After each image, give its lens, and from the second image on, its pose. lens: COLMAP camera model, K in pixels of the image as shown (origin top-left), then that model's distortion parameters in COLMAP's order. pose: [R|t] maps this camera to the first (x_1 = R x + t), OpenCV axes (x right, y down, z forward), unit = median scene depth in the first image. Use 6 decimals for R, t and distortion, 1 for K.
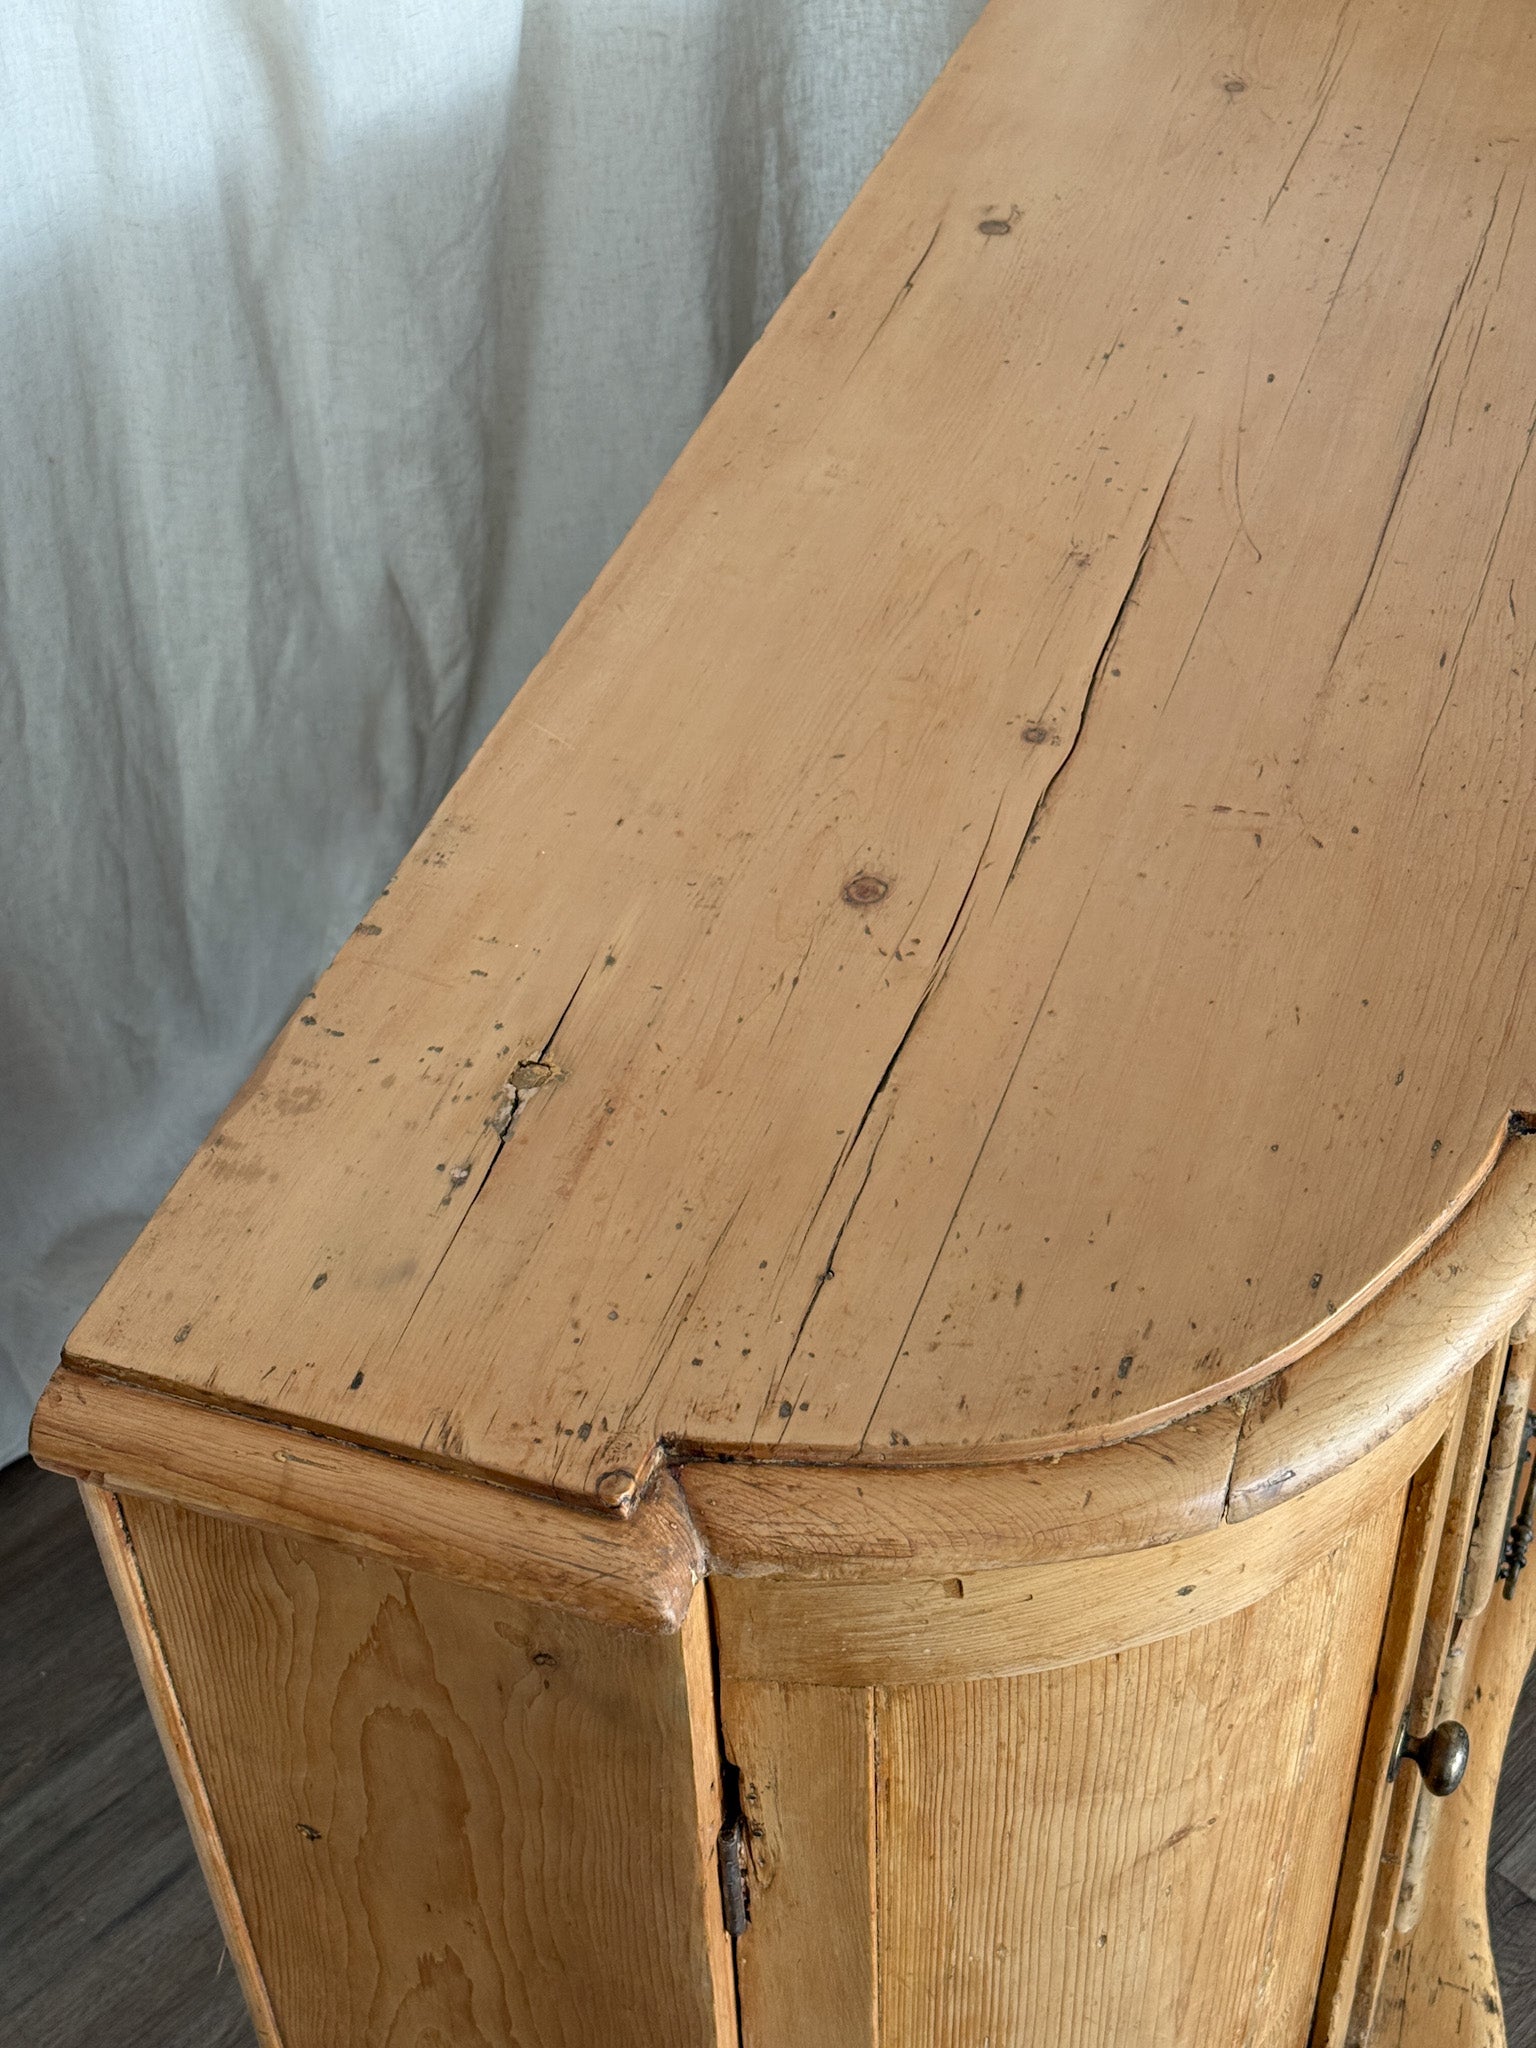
lens RADIAL K [[2881.1, 0, 757.9], [0, 2881.1, 1050.3], [0, 0, 1]] dist [0.112169, 0.000000]
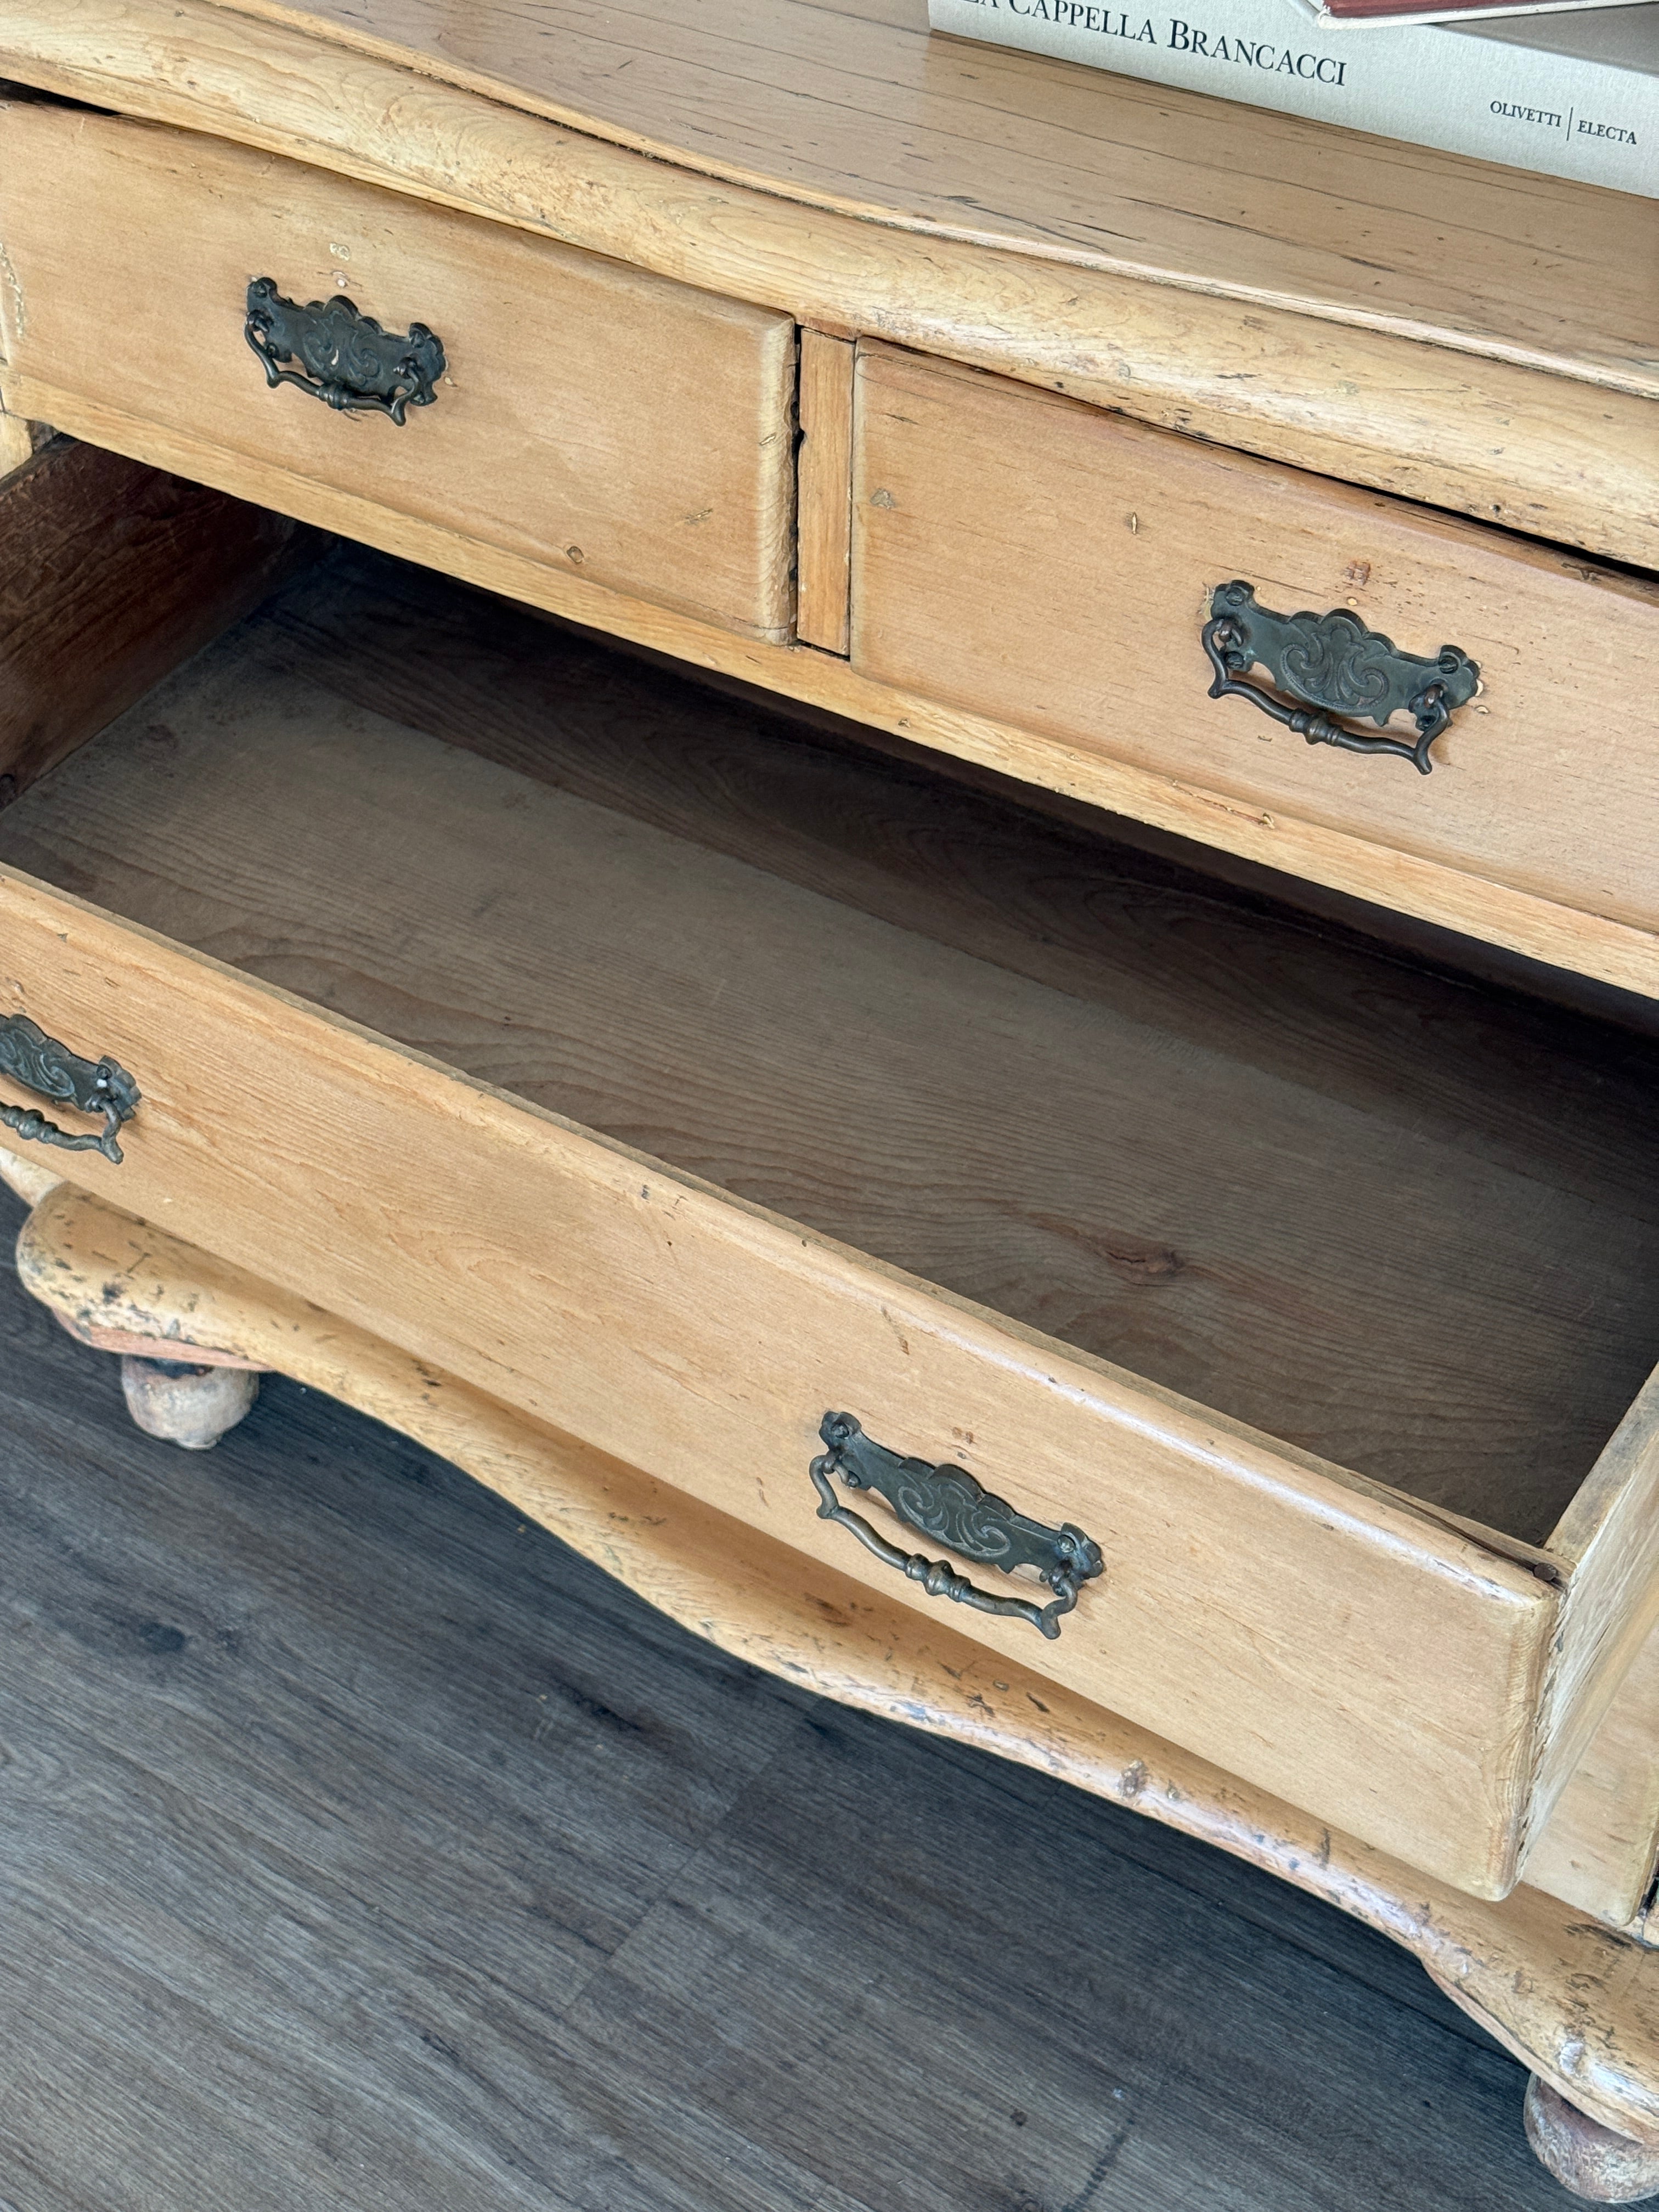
lens RADIAL K [[3111.8, 0, 822.2], [0, 3111.8, 1116.9], [0, 0, 1]] dist [0.112169, 0.000000]
pose [[-0.228827, 0.658067, -0.717347, 1.296758], [-0.661028, 0.435916, 0.610754, -0.729551], [0.714619, 0.613943, 0.335251, 1.083161]]
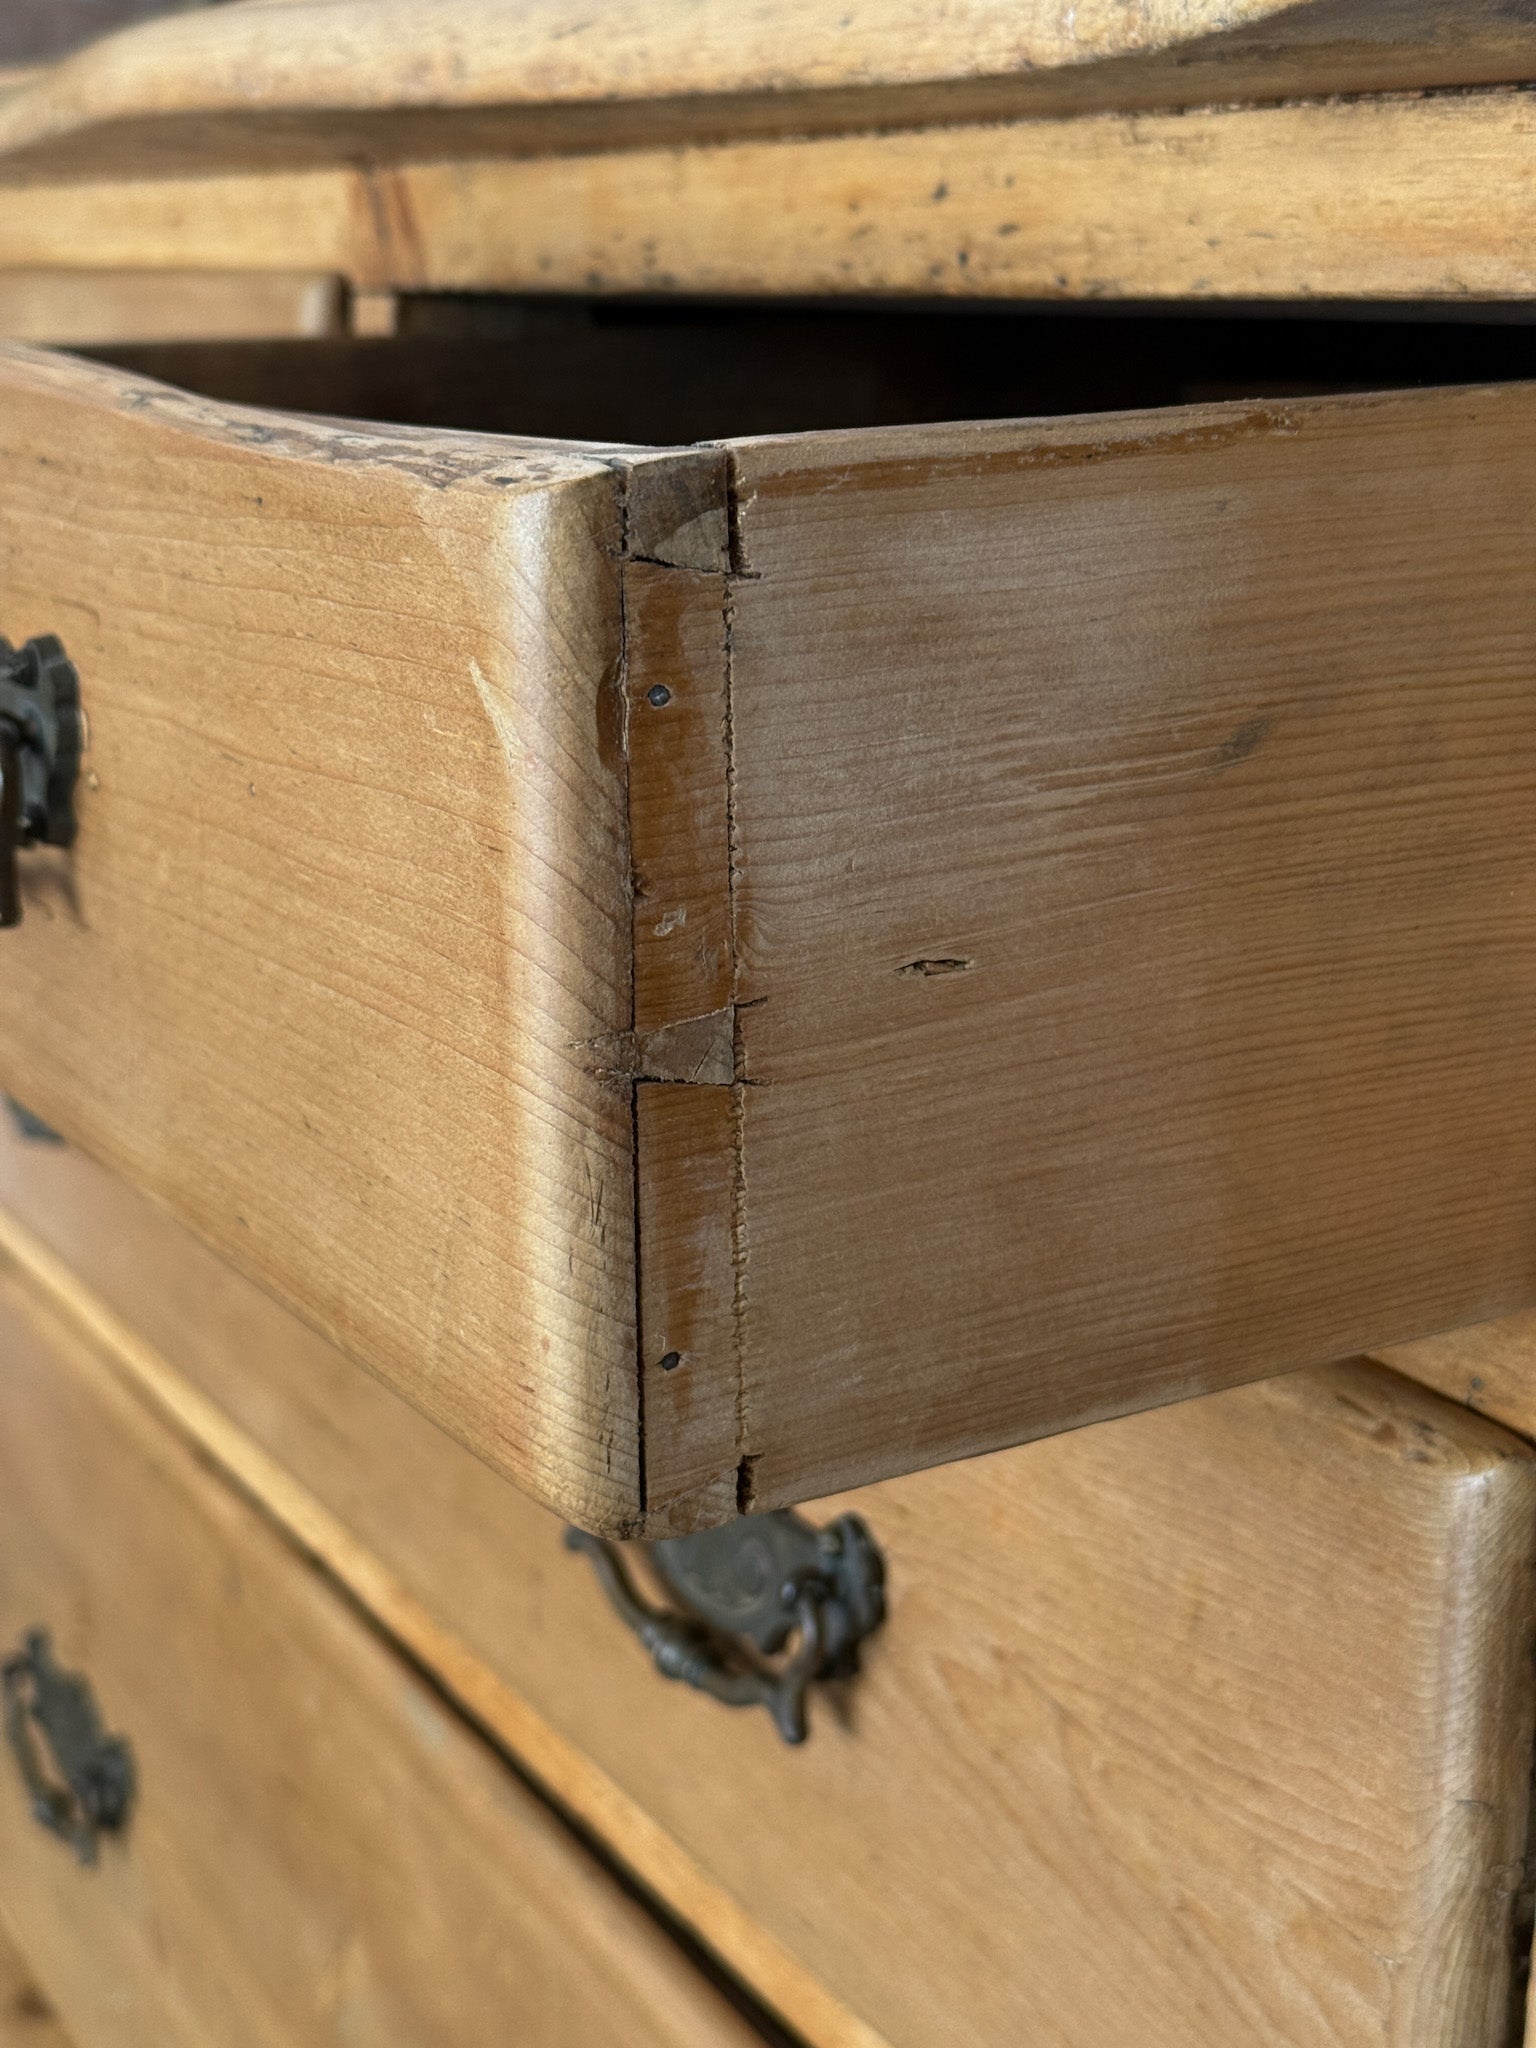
lens RADIAL K [[2881.1, 0, 770.9], [0, 2881.1, 1014.9], [0, 0, 1]] dist [0.112169, 0.000000]
pose [[-0.643666, 0.201281, -0.738363, 0.852538], [-0.522237, 0.589733, 0.616022, -0.569806], [0.559430, 0.782113, -0.274475, 1.620128]]
